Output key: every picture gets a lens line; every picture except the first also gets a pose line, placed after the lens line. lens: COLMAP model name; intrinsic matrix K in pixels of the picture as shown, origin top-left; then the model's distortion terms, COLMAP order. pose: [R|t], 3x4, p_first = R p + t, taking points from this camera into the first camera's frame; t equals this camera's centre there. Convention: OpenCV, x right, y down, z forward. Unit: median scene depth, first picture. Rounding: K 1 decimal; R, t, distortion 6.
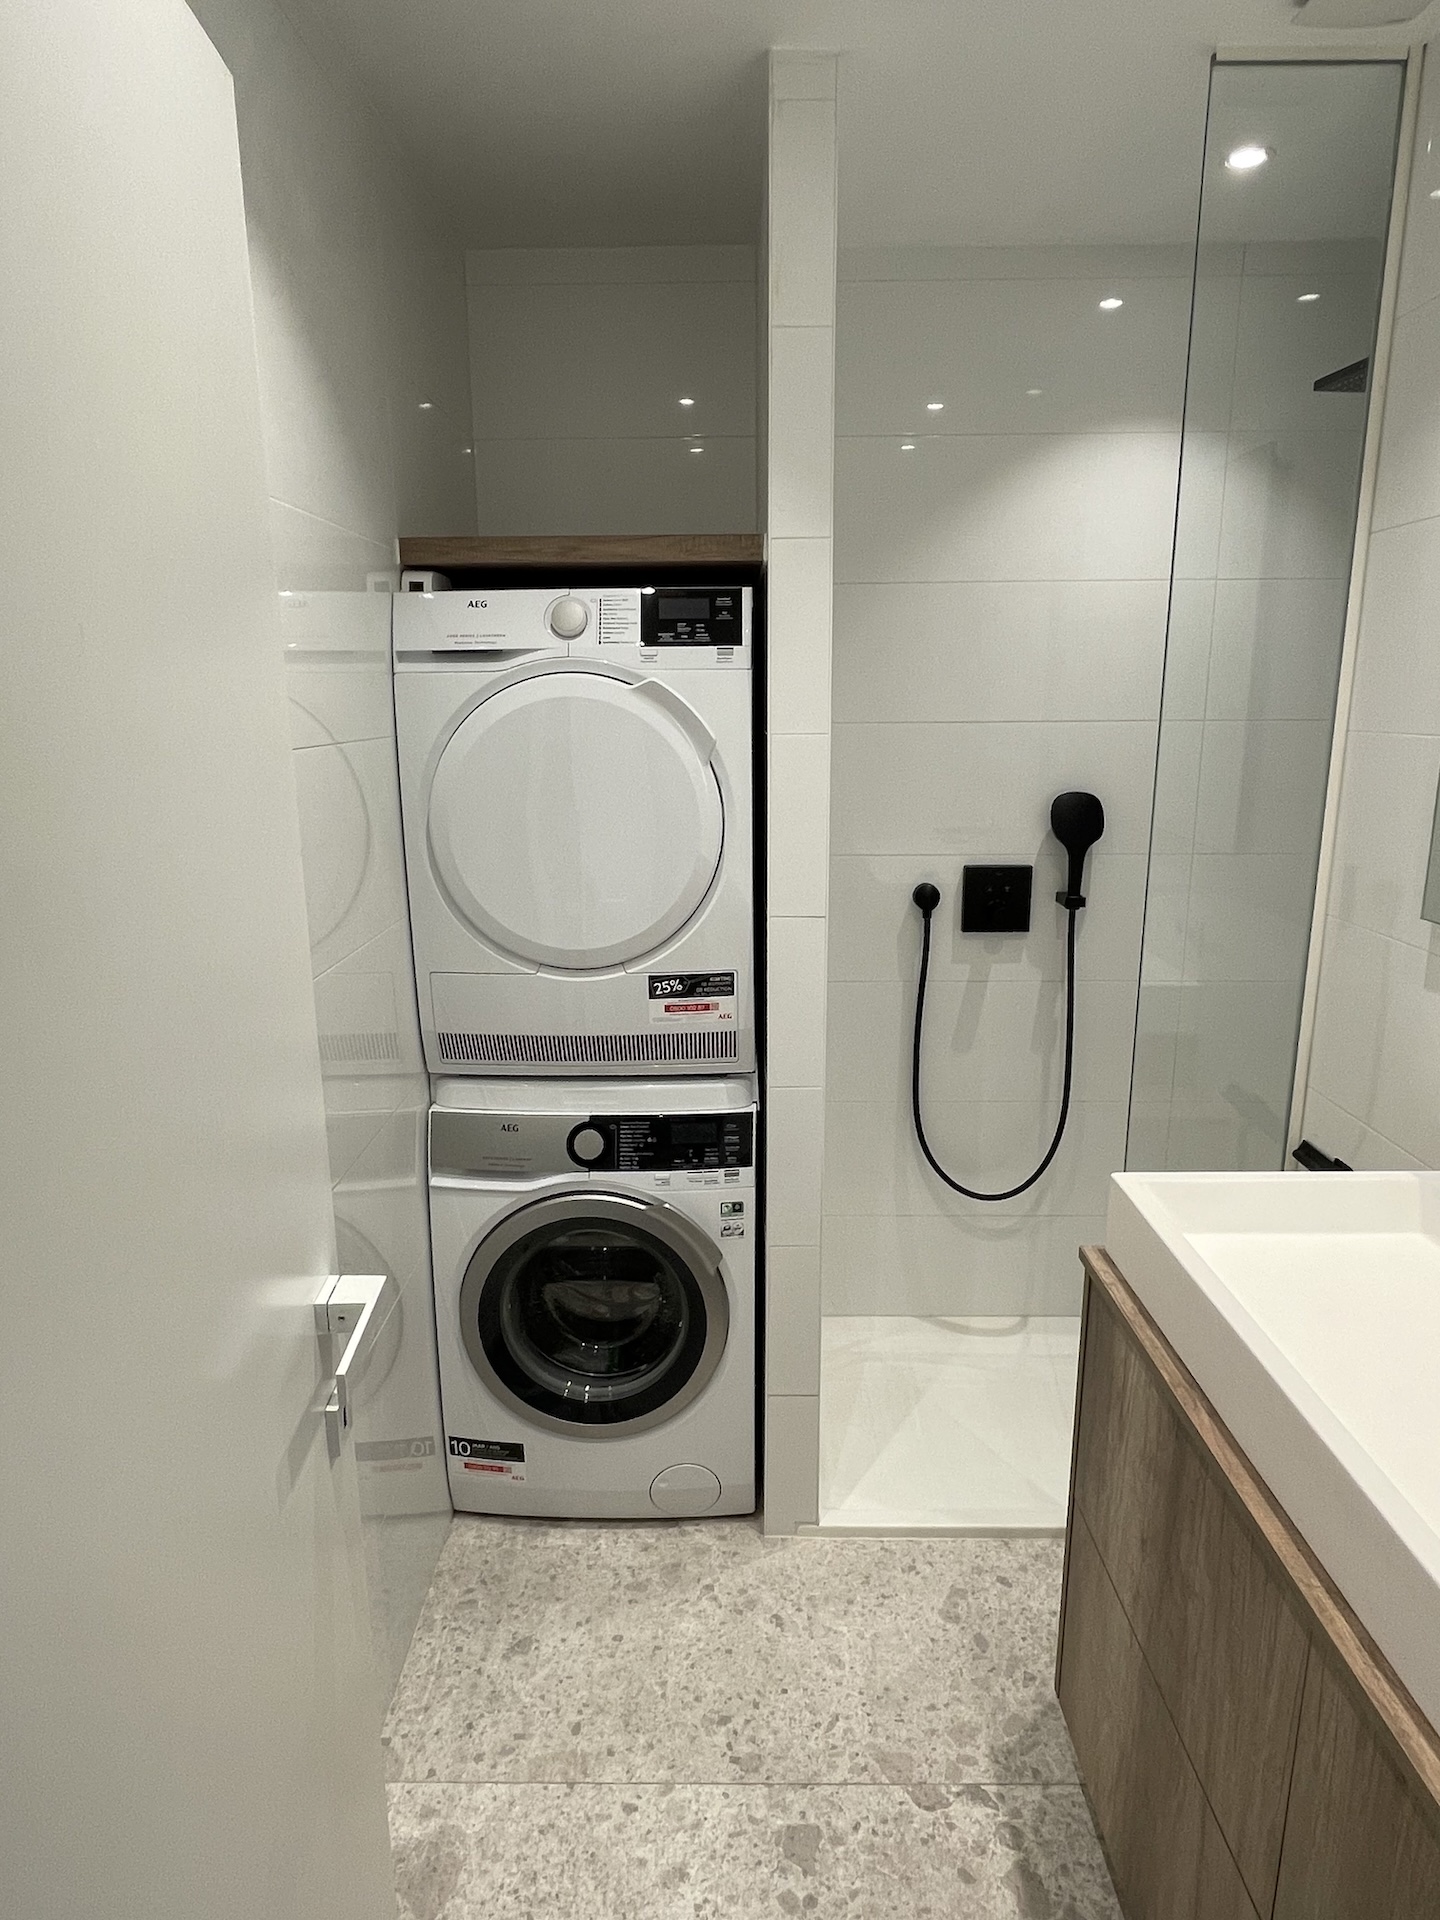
lens RADIAL K [[1145.1, 0, 706.4], [0, 1145.1, 954.7], [0, 0, 1]] dist [-0.004054, 0.001449]
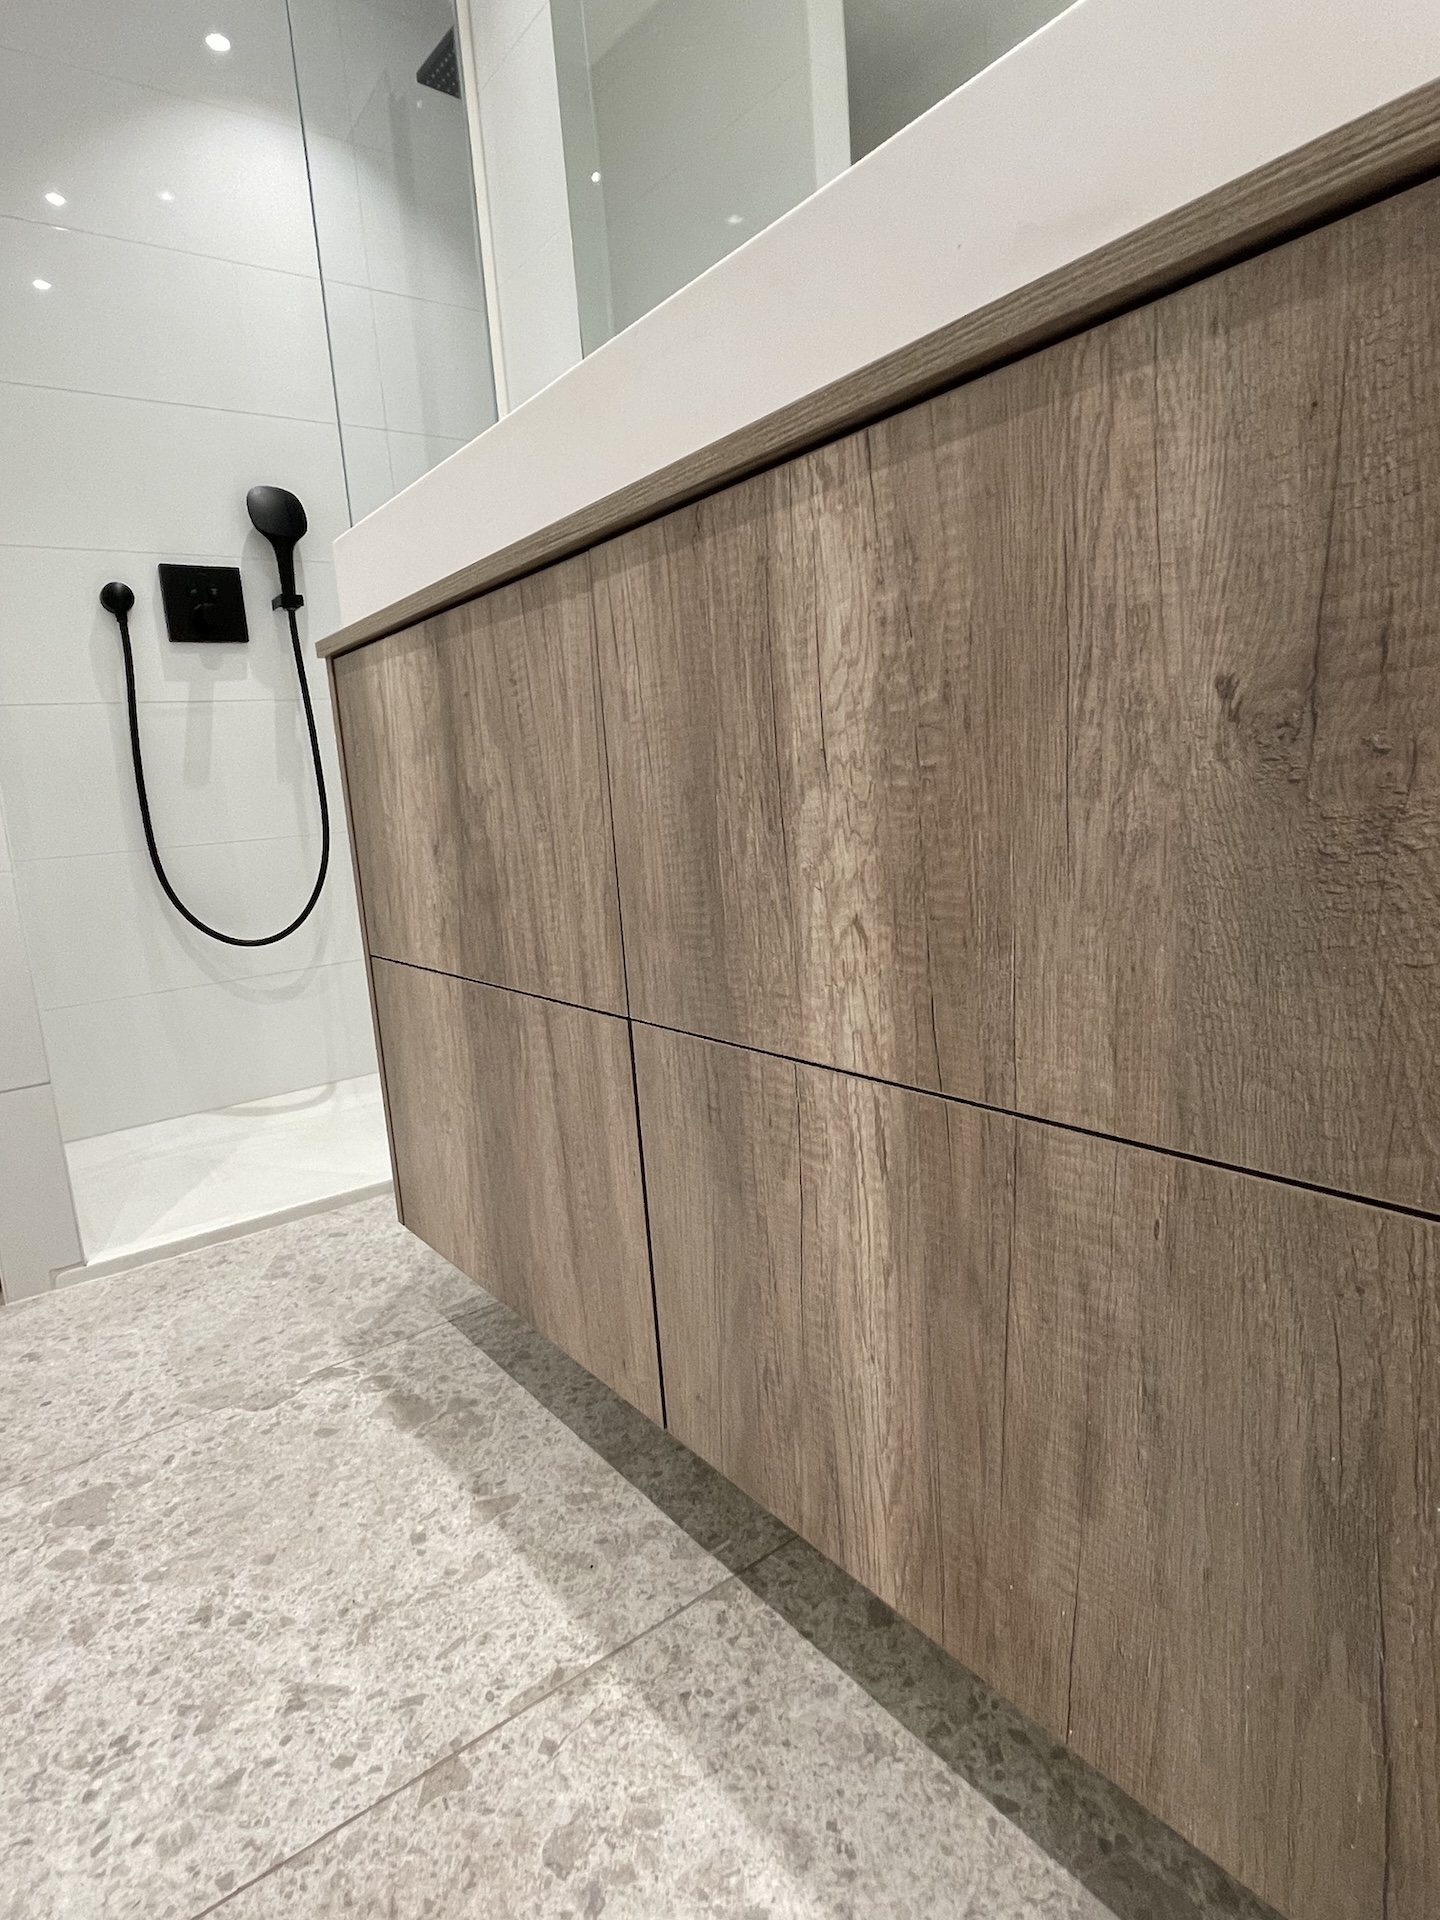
lens RADIAL K [[1063.3, 0, 722.9], [0, 1063.3, 957.2], [0, 0, 1]] dist [-0.001561, -0.001146]
pose [[0.787671, -0.146510, 0.598423, 0.045288], [0.204426, 0.978436, -0.029528, 0.479293], [-0.581192, 0.145592, 0.800636, 0.179186]]
